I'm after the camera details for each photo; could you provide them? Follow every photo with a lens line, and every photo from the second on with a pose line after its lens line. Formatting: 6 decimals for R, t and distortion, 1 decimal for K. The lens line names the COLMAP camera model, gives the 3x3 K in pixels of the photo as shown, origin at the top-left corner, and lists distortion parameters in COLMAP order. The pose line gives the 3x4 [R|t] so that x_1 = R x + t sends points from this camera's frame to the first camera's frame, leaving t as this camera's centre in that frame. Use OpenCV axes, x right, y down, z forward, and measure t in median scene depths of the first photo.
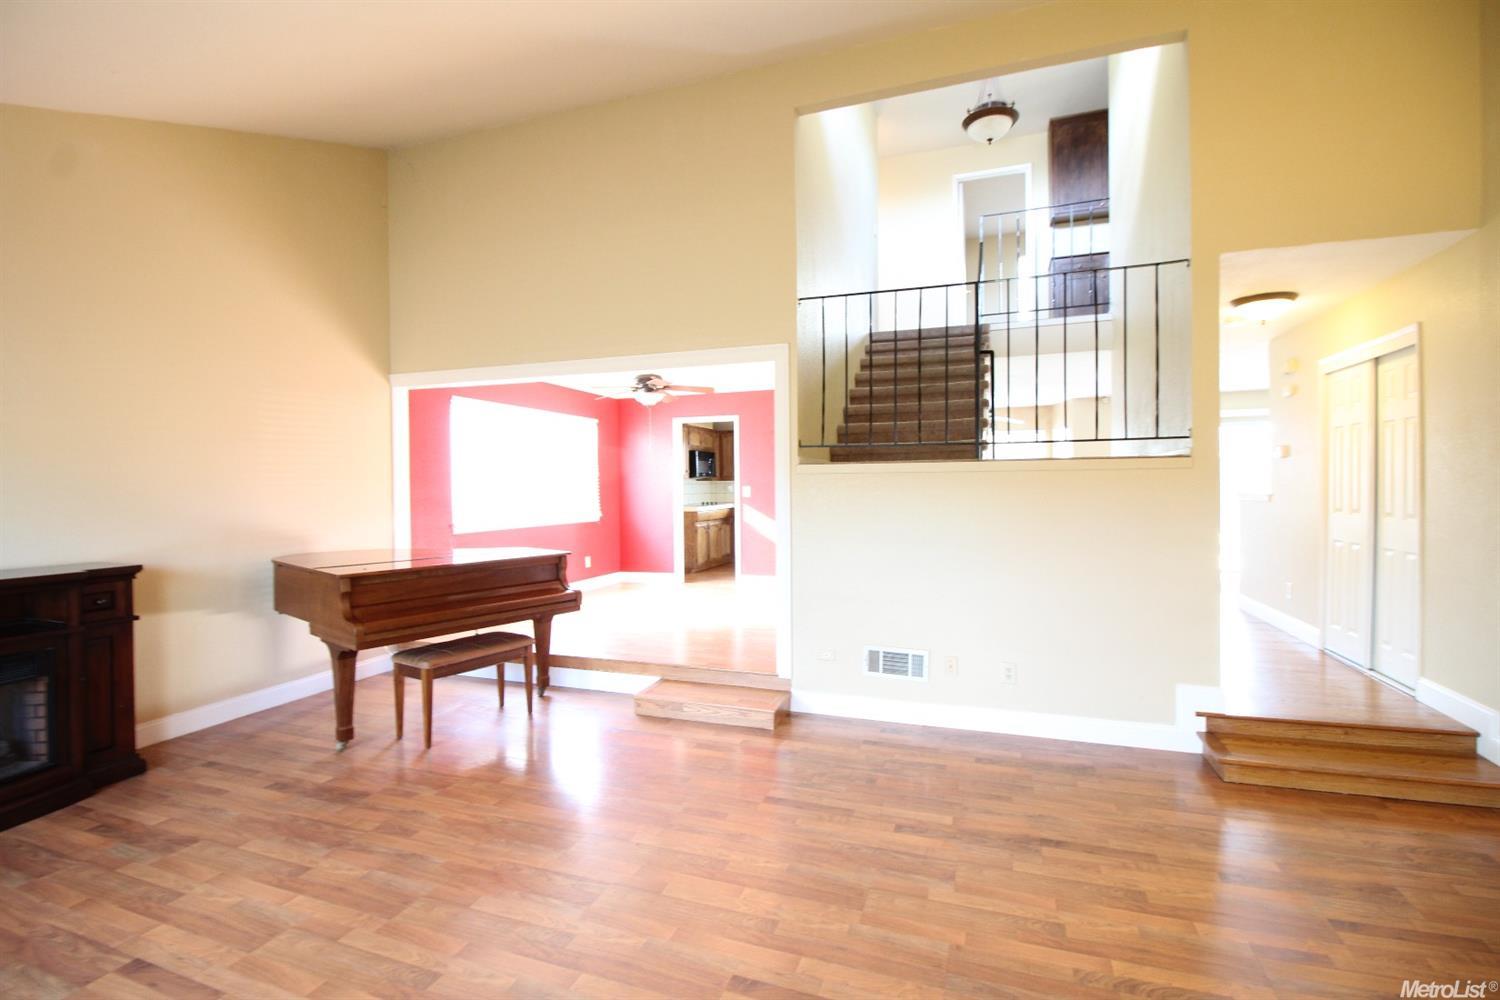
lens RADIAL K [[694.9, 0, 742.4], [0, 694.9, 484.0], [0, 0, 1]] dist [0.006613, -0.016790]
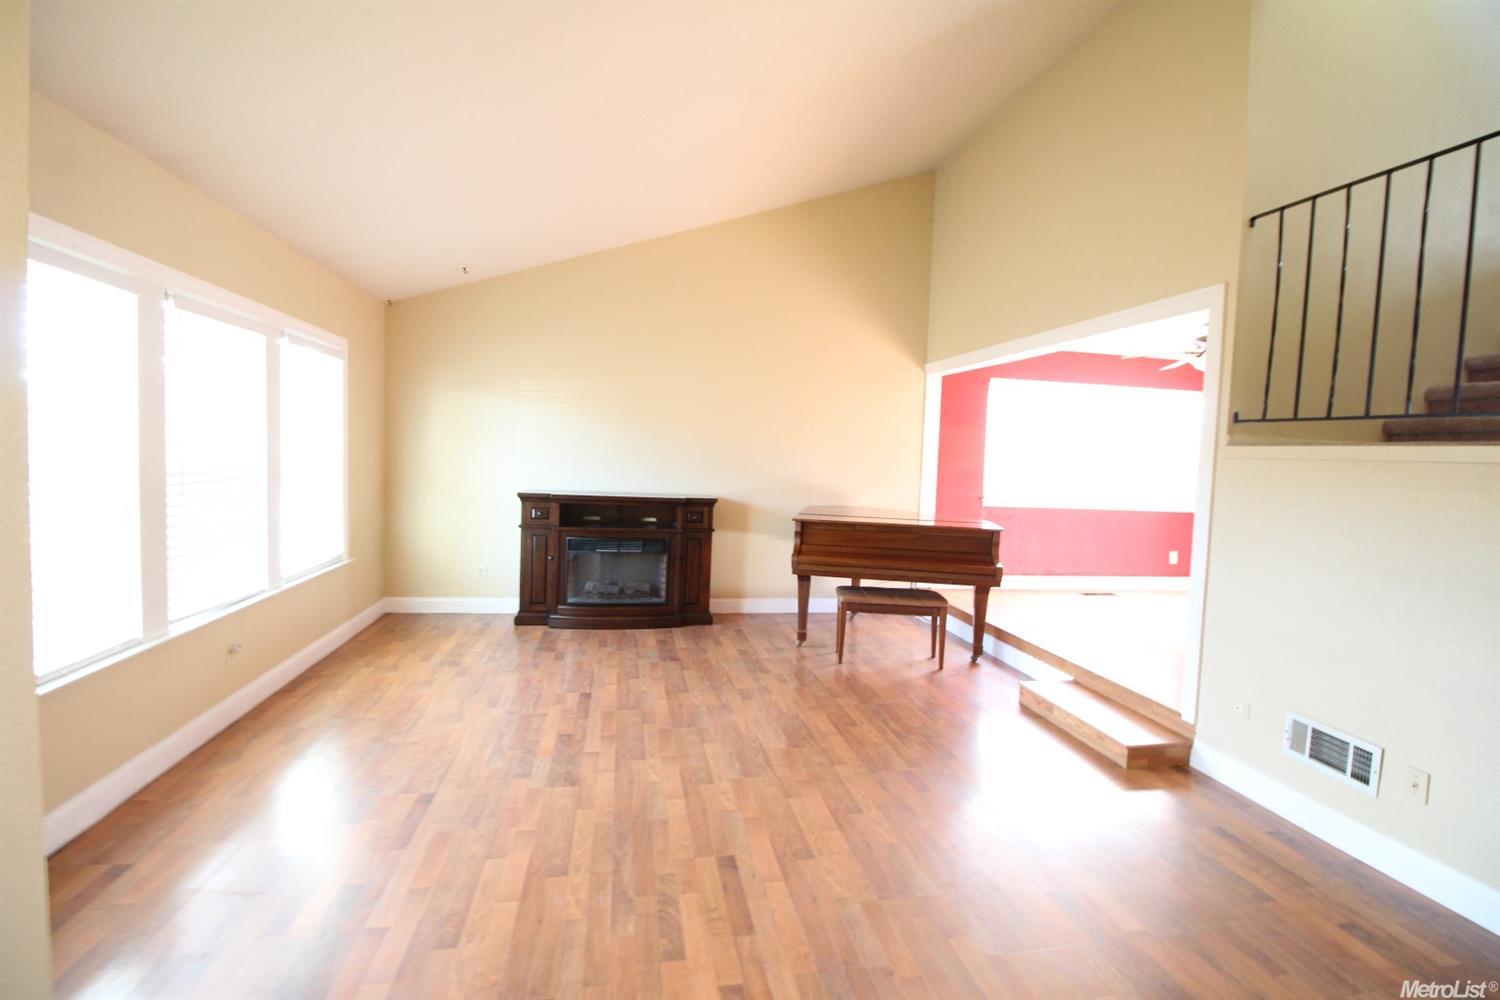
lens RADIAL K [[694.9, 0, 742.4], [0, 694.9, 484.0], [0, 0, 1]] dist [0.006613, -0.016790]
pose [[0.498475, 0.065067, -0.864459, 0.506910], [-0.040835, 0.997835, 0.051559, -0.004327], [0.865942, 0.009599, 0.500053, 0.198927]]
